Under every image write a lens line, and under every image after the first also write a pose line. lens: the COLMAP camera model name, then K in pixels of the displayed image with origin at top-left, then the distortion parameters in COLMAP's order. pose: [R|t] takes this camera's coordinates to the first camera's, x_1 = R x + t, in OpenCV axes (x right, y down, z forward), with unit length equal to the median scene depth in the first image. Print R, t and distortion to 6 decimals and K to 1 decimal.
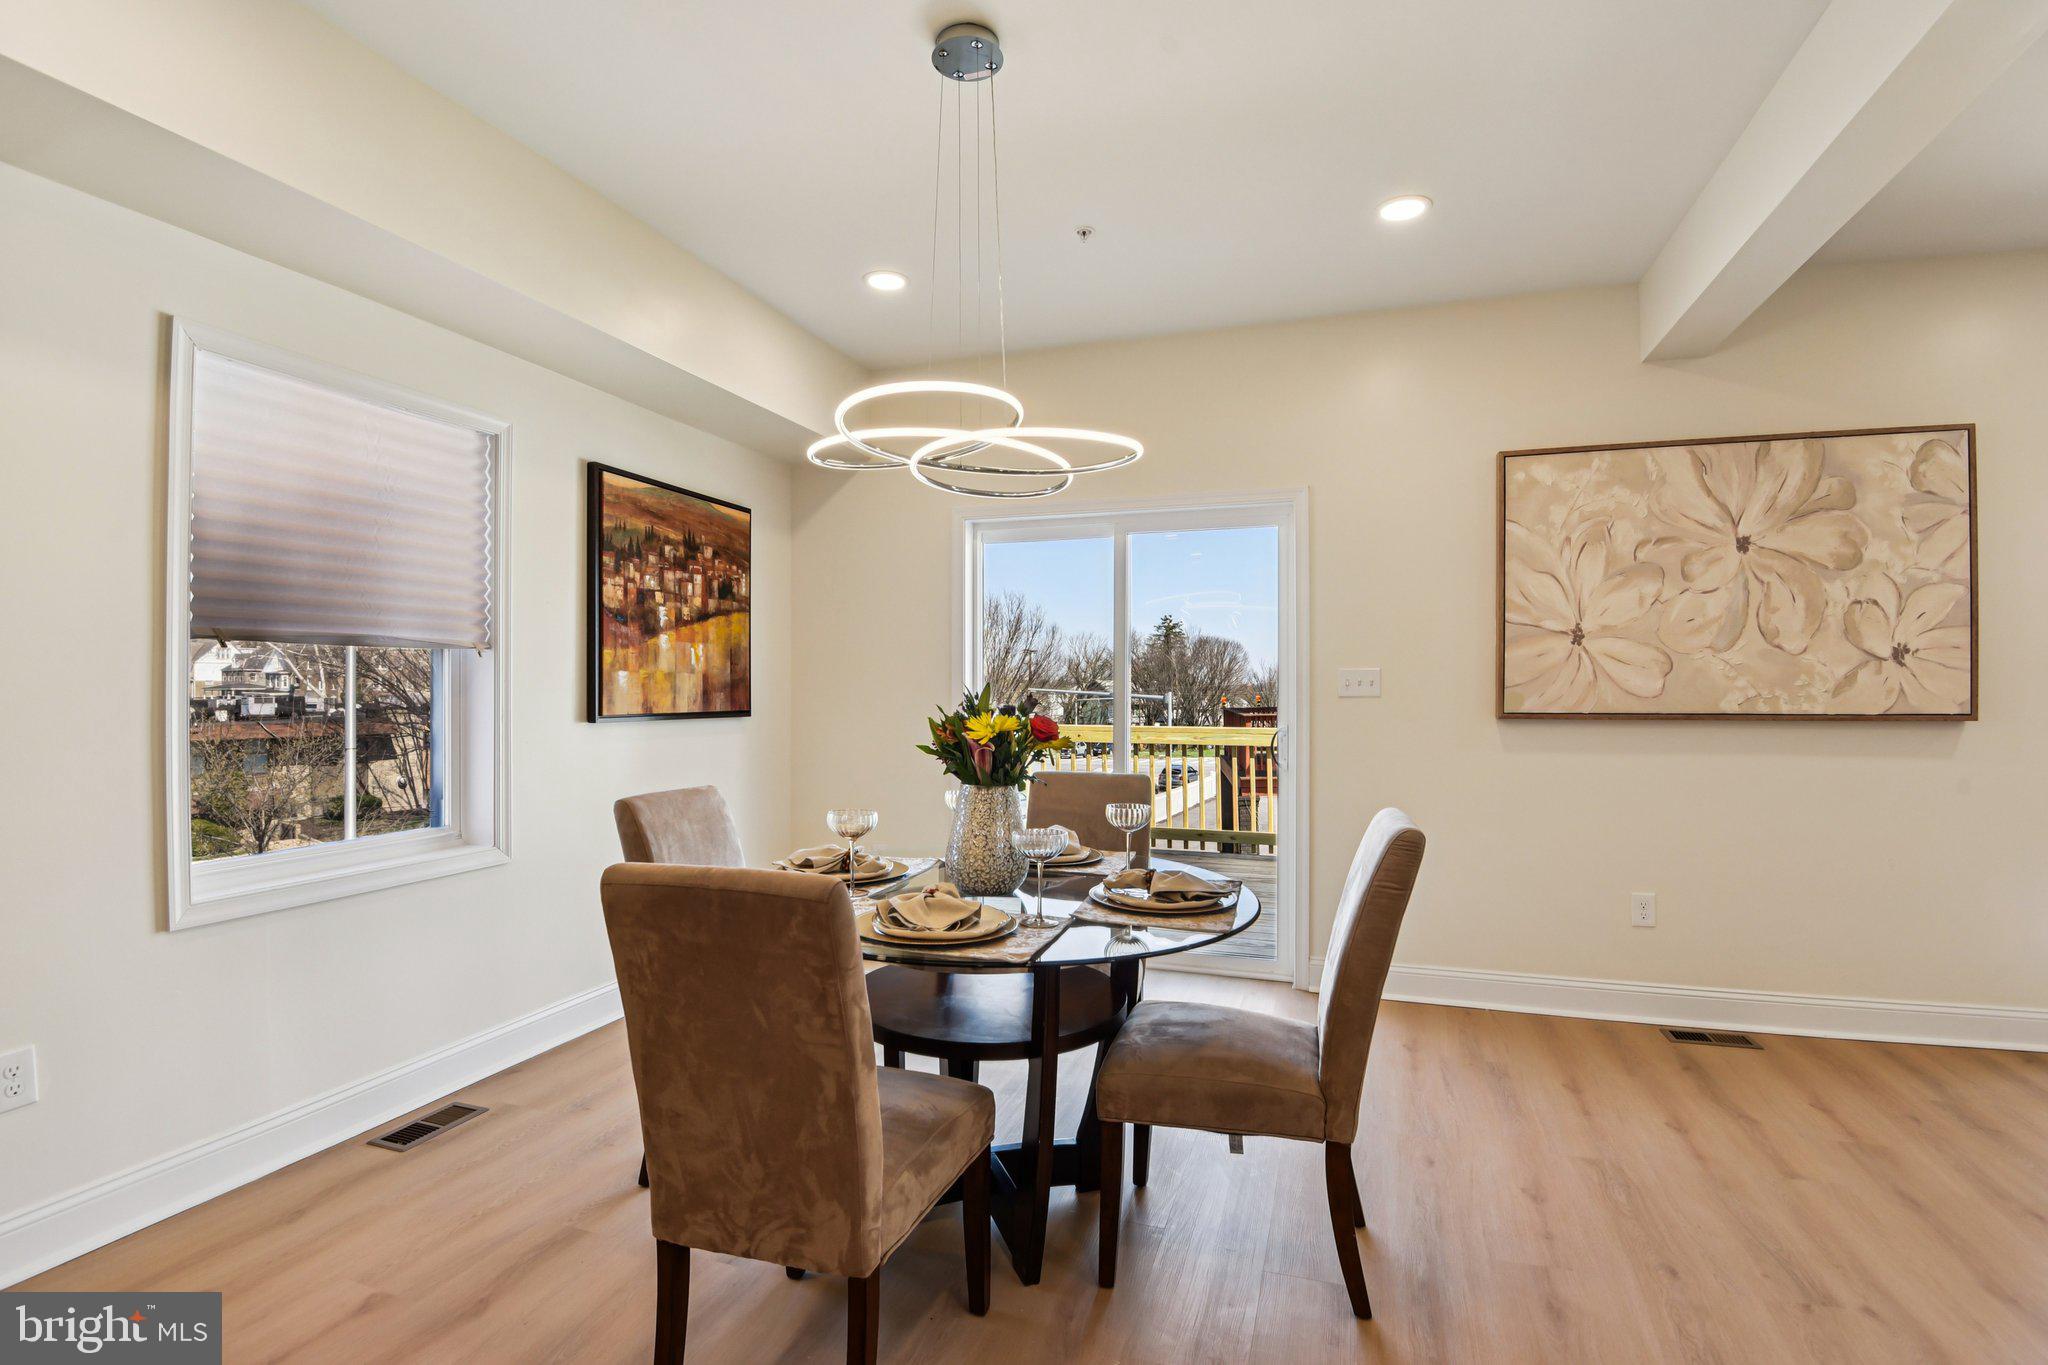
lens RADIAL K [[958.1, 0, 1021.2], [0, 958.1, 684.2], [0, 0, 1]] dist [-0.031353, -0.004176]
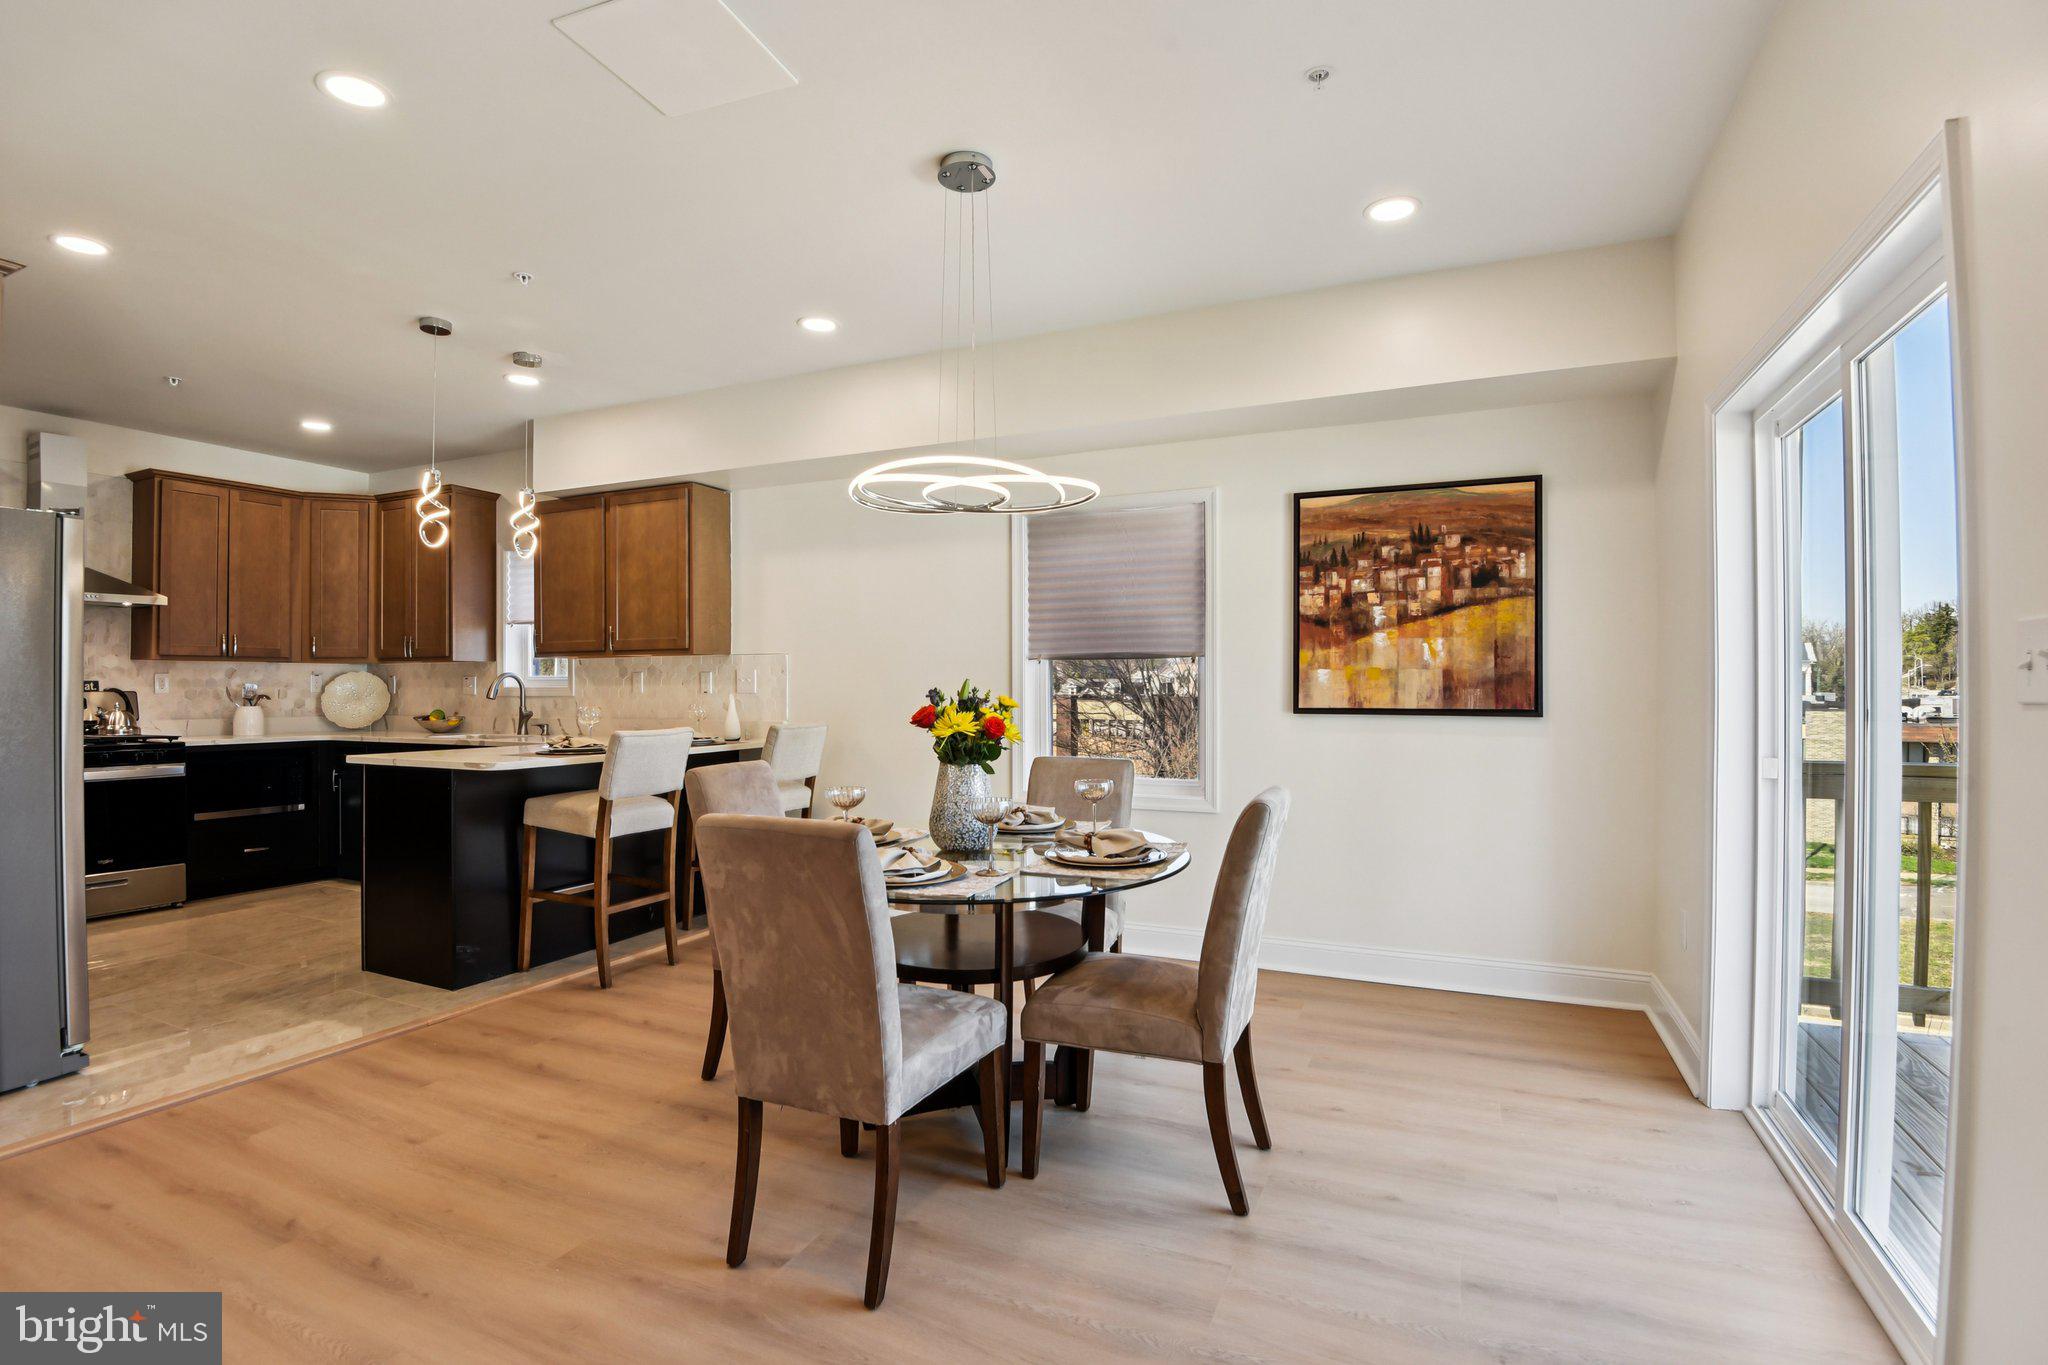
lens RADIAL K [[958.1, 0, 1031.4], [0, 958.1, 685.4], [0, 0, 1]] dist [-0.031353, -0.004176]
pose [[-0.112777, 0.000240, -0.993620, 0.689177], [0.006273, 0.999980, -0.000470, 0.003379], [0.993600, -0.006286, -0.112777, 0.719888]]
